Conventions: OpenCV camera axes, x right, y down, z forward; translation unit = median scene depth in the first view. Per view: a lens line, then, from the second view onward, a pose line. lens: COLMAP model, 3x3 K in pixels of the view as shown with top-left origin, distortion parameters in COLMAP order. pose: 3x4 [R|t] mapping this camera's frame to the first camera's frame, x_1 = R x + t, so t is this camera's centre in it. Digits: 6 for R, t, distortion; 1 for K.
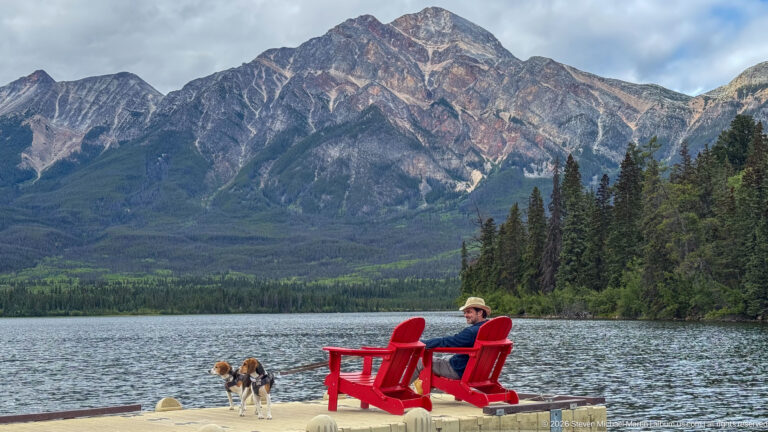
lens RADIAL K [[1082.1, 0, 385.9], [0, 1082.1, 264.8], [0, 0, 1]] dist [0.166016, -0.044079]
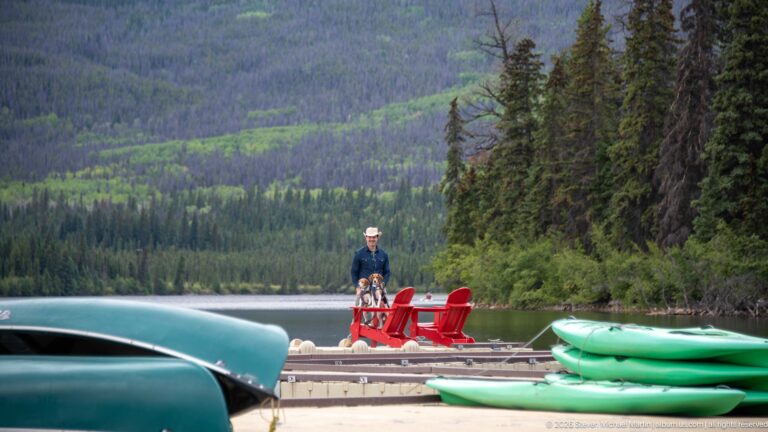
lens RADIAL K [[4028.5, 0, 384.4], [0, 4028.5, 217.7], [0, 0, 1]] dist [3.591040, -4.201861]
pose [[0.998471, 0.011547, 0.054061, -0.027815], [-0.012847, 0.999635, 0.023772, -0.016422], [-0.053767, -0.024430, 0.998255, -0.406602]]
